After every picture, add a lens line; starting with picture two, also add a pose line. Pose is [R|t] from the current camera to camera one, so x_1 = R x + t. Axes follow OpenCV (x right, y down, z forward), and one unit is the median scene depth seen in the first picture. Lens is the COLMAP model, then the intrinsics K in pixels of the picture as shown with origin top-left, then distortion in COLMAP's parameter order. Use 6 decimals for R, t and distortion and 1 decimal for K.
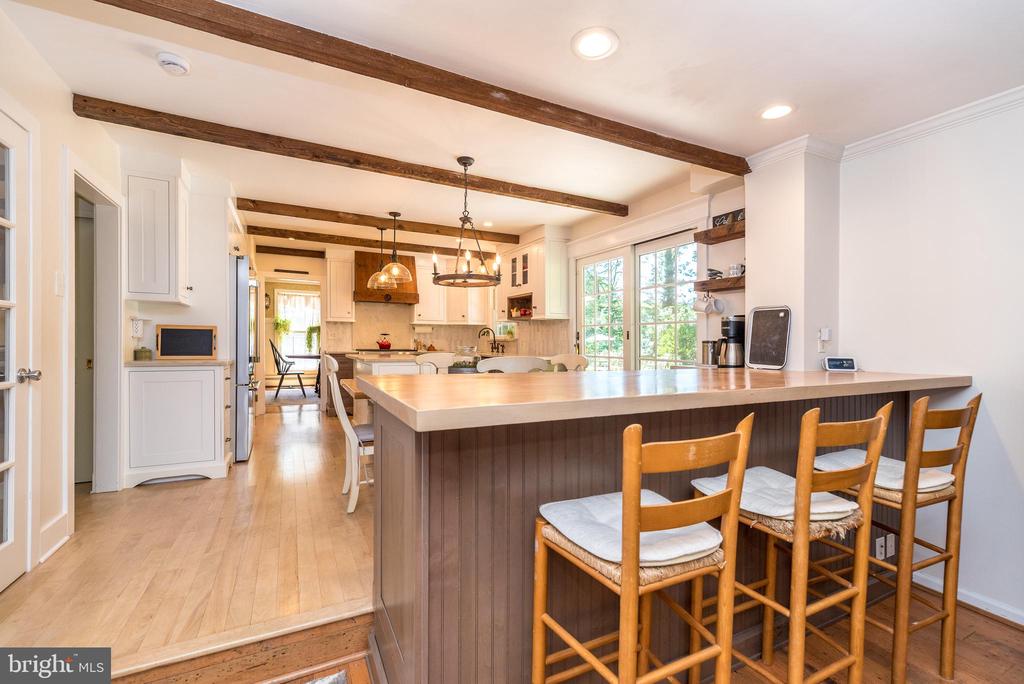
lens RADIAL K [[442.2, 0, 509.1], [0, 442.2, 346.0], [0, 0, 1]] dist [0.003789, 0.000342]
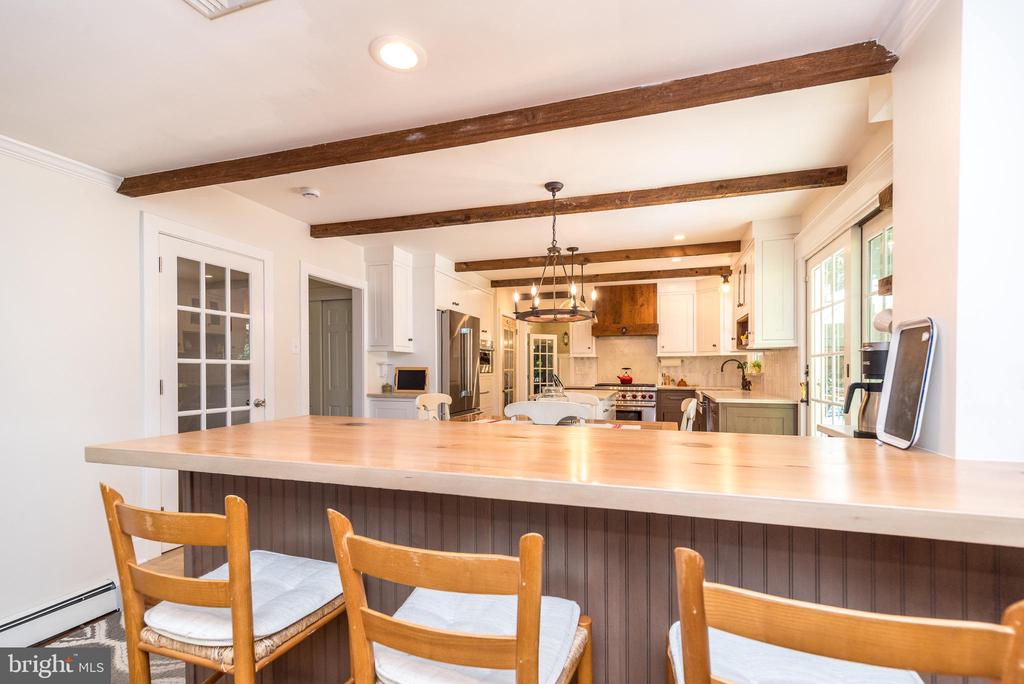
lens RADIAL K [[453.6, 0, 513.2], [0, 453.6, 377.2], [0, 0, 1]] dist [0.001729, 0.000073]
pose [[0.715948, 0.001223, -0.698152, 0.318418], [0.000694, 0.999997, 0.002463, -0.014004], [0.698153, -0.002248, 0.715945, 0.165185]]
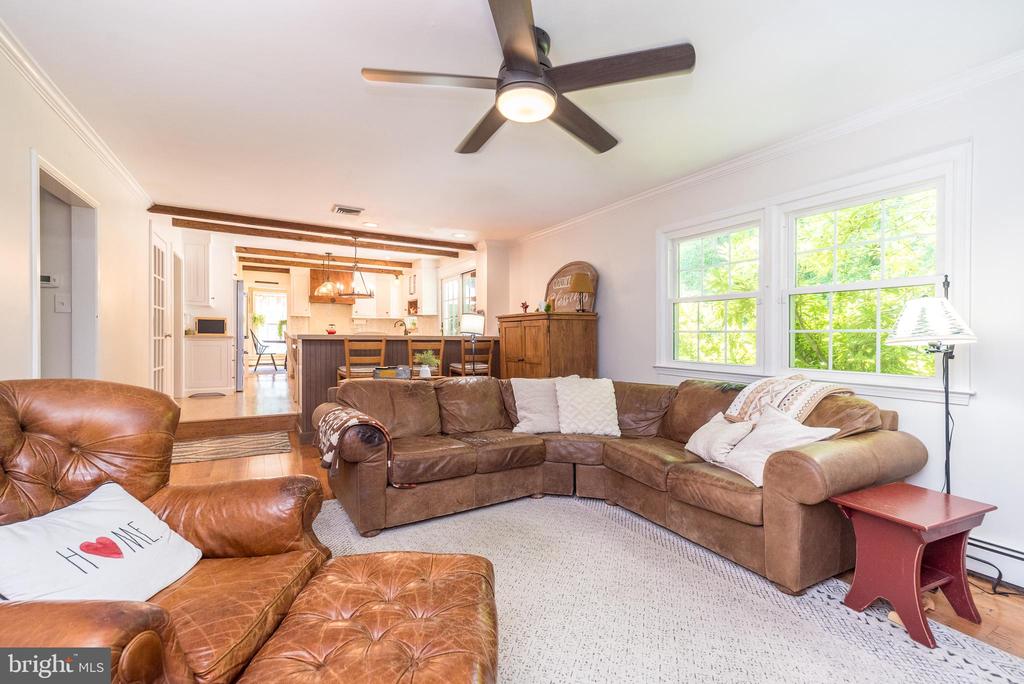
lens RADIAL K [[435.5, 0, 512.0], [0, 435.5, 342.0], [0, 0, 1]] dist [0.002343, 0.000339]
pose [[0.998281, -0.002008, 0.058573, 0.319111], [0.001938, 0.999997, 0.001260, 0.040983], [-0.058576, -0.001144, 0.998282, -0.663215]]
